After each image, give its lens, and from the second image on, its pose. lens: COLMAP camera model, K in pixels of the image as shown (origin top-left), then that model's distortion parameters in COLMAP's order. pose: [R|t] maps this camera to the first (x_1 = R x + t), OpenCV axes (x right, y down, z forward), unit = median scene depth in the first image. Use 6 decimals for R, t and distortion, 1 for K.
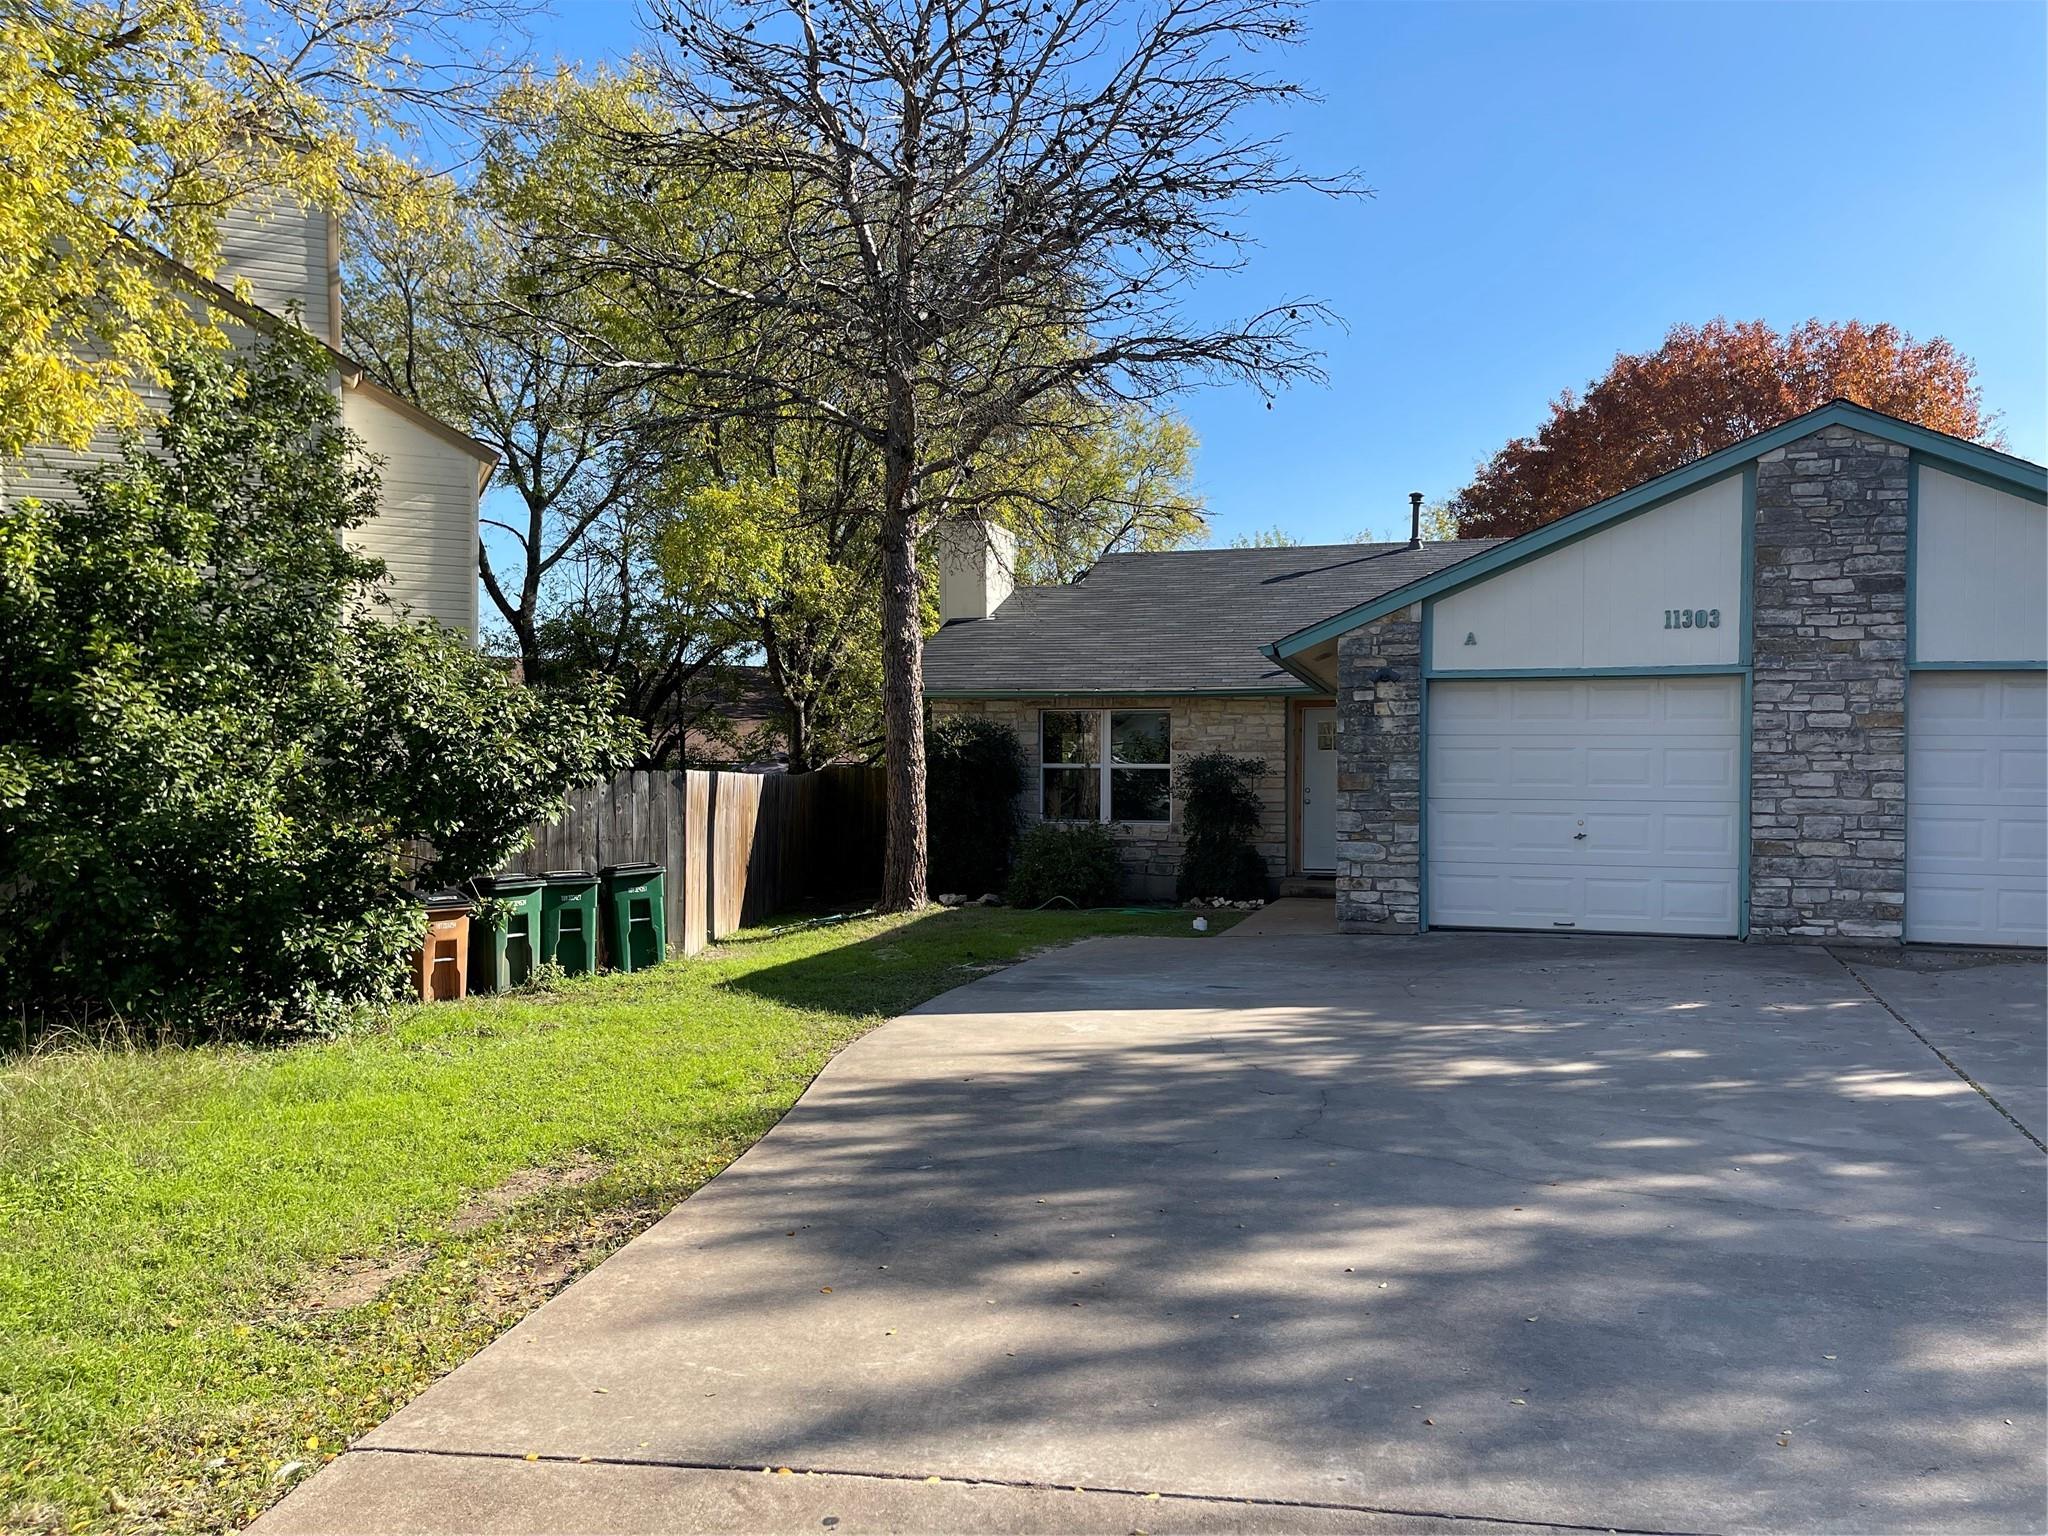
lens RADIAL K [[1566.1, 0, 1033.8], [0, 1566.1, 792.0], [0, 0, 1]] dist [0.088837, -0.151484]
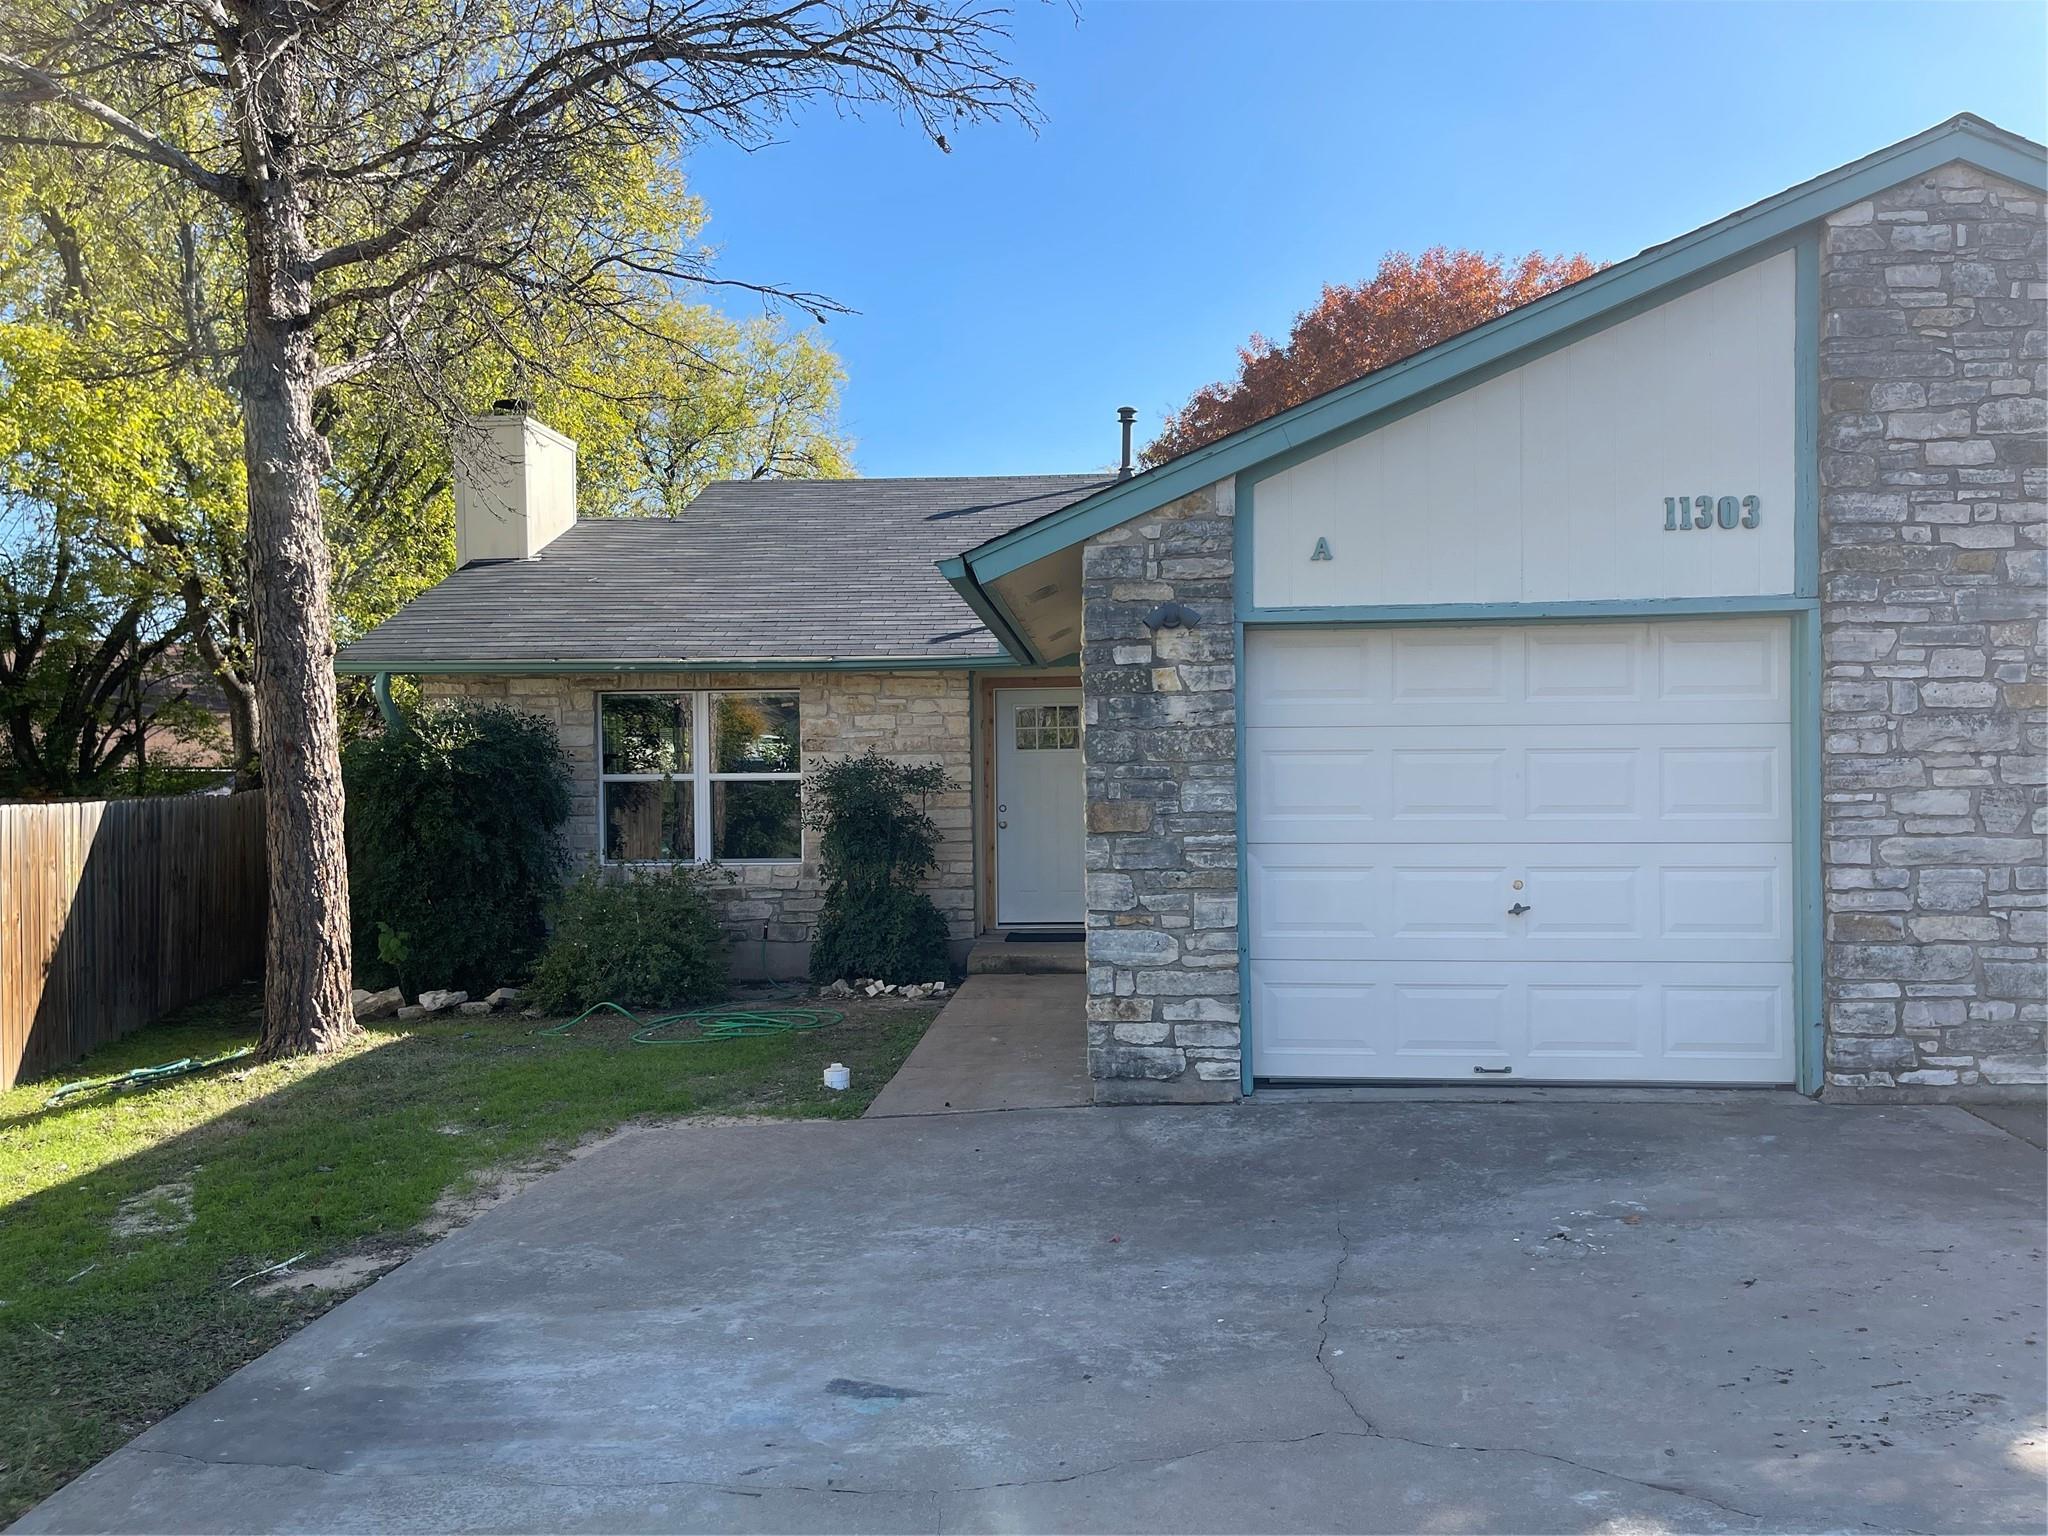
lens RADIAL K [[1566.1, 0, 1033.8], [0, 1566.1, 792.0], [0, 0, 1]] dist [0.088837, -0.151484]
pose [[0.977330, -0.017890, 0.210967, 0.064720], [0.016809, 0.999835, 0.006916, -0.019150], [-0.211056, -0.003213, 0.977469, 0.490666]]
